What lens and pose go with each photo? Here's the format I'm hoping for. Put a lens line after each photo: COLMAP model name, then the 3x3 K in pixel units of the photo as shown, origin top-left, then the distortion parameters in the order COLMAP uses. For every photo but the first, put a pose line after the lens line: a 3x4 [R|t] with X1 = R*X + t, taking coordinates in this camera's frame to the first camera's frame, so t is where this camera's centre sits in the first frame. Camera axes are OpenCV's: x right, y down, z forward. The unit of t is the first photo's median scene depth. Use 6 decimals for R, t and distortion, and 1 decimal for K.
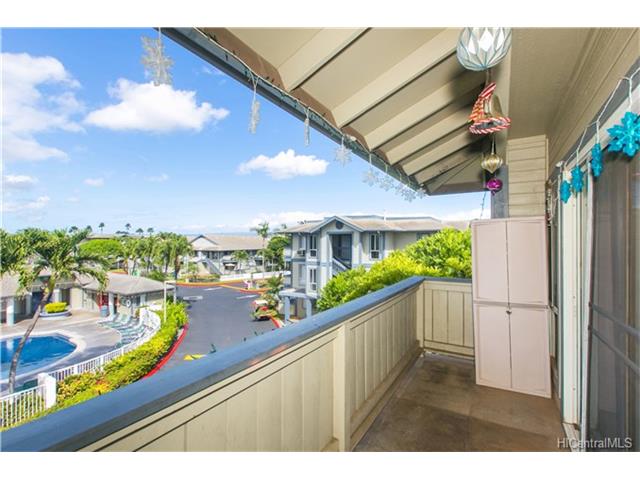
lens RADIAL K [[299.7, 0, 326.3], [0, 299.7, 241.1], [0, 0, 1]] dist [0.006144, 0.000194]
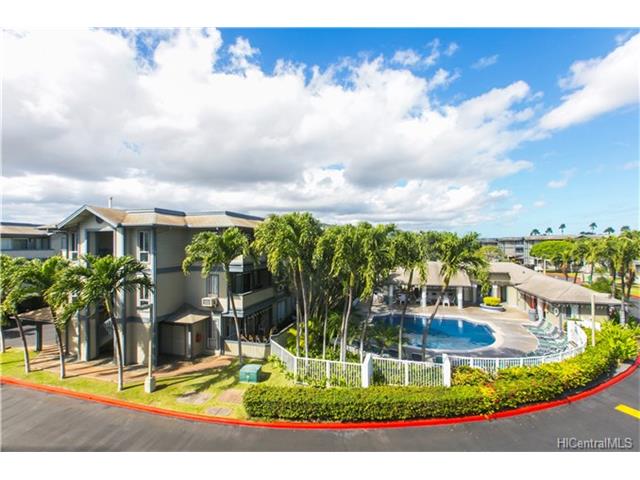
lens RADIAL K [[299.7, 0, 325.2], [0, 299.7, 244.1], [0, 0, 1]] dist [0.006144, 0.000194]
pose [[0.248614, -0.002506, -0.968599, 0.038108], [0.006427, 0.999979, -0.000937, 0.003941], [0.968581, -0.005992, 0.248625, 0.132781]]
